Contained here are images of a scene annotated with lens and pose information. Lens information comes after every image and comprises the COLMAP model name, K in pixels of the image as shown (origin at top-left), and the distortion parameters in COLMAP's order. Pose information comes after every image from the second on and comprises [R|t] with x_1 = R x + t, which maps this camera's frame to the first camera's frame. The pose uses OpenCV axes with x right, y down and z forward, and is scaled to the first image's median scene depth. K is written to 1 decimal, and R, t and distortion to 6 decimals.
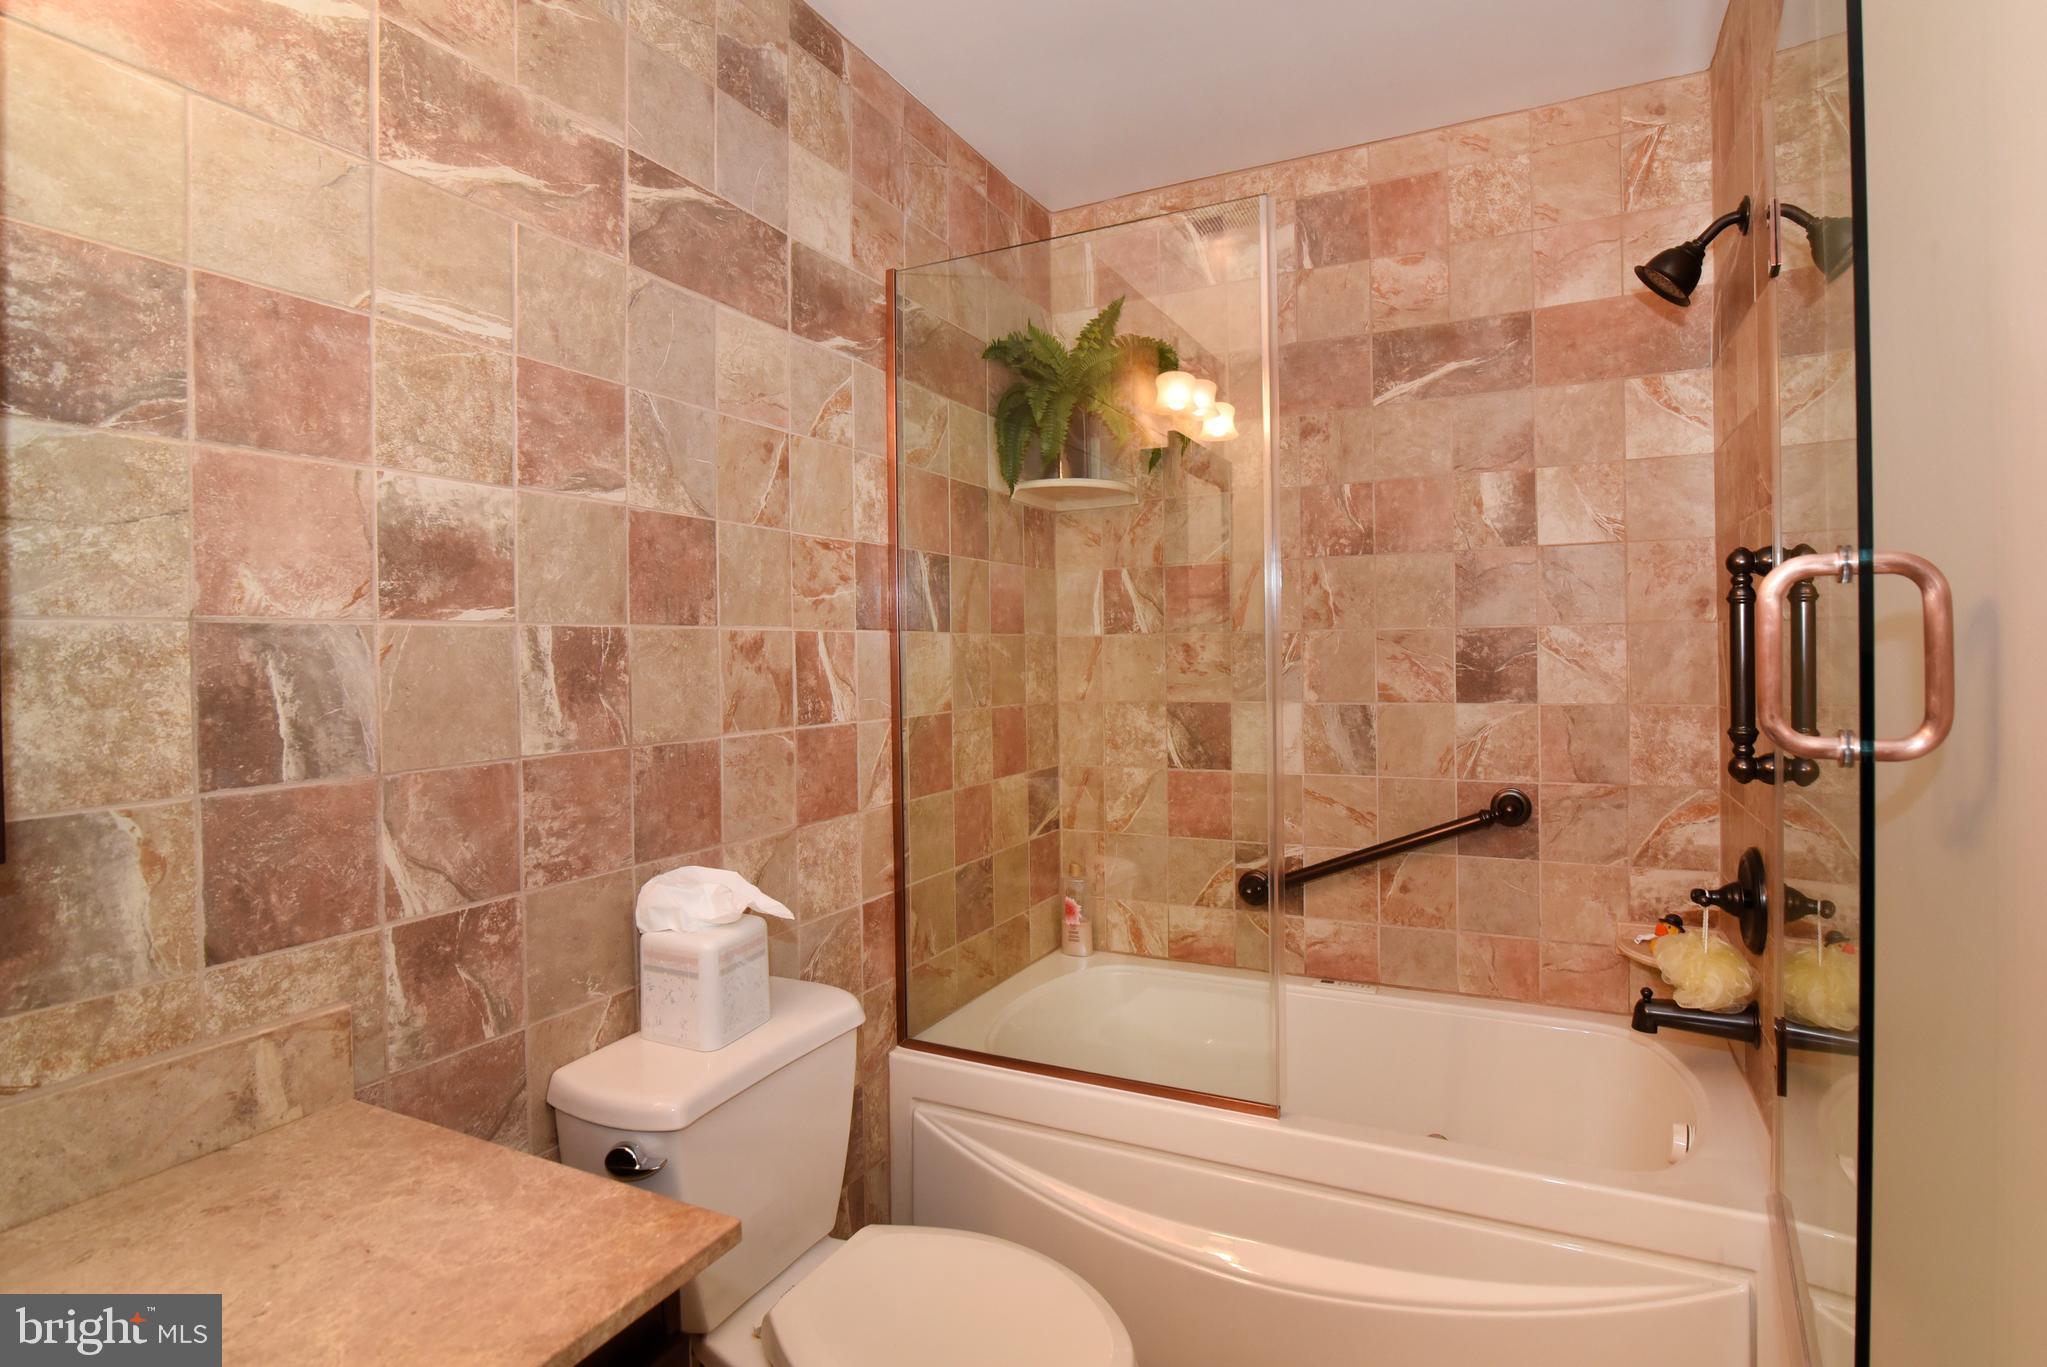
lens RADIAL K [[998.3, 0, 1030.3], [0, 998.3, 671.4], [0, 0, 1]] dist [-0.014056, -0.000472]
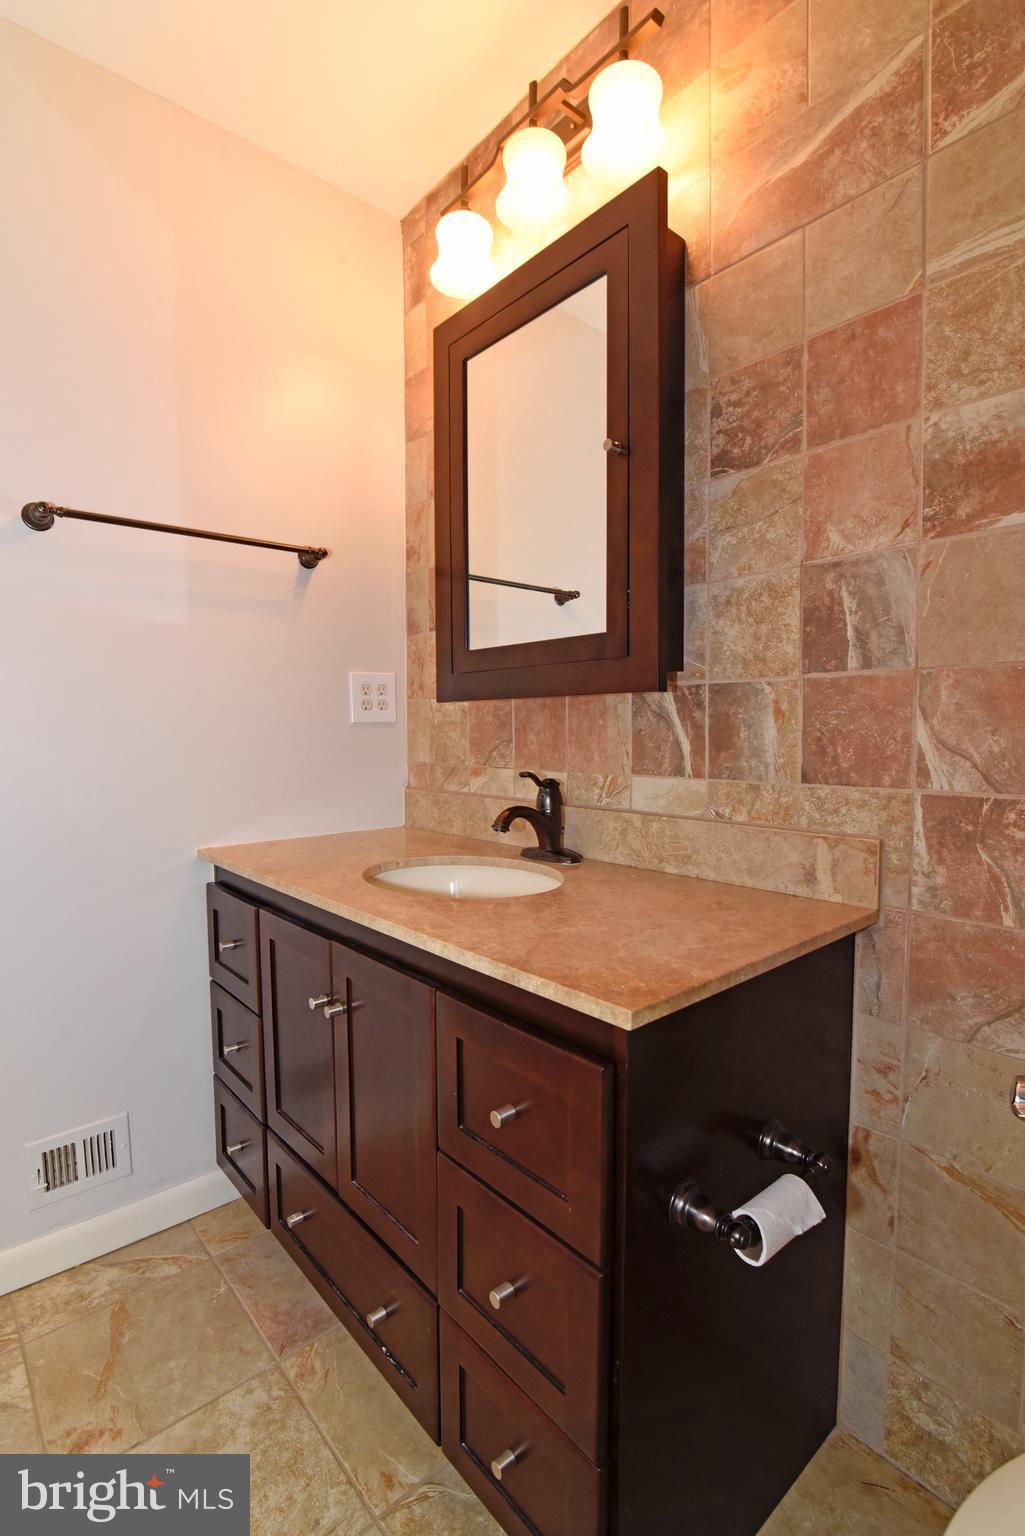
lens RADIAL K [[699.8, 0, 515.3], [0, 699.8, 760.2], [0, 0, 1]] dist [-0.018222, 0.000775]
pose [[-0.349247, 0.072196, -0.934245, 0.364808], [-0.004201, 0.996897, 0.078608, 0.161894], [0.937021, 0.031378, -0.347860, 0.889309]]
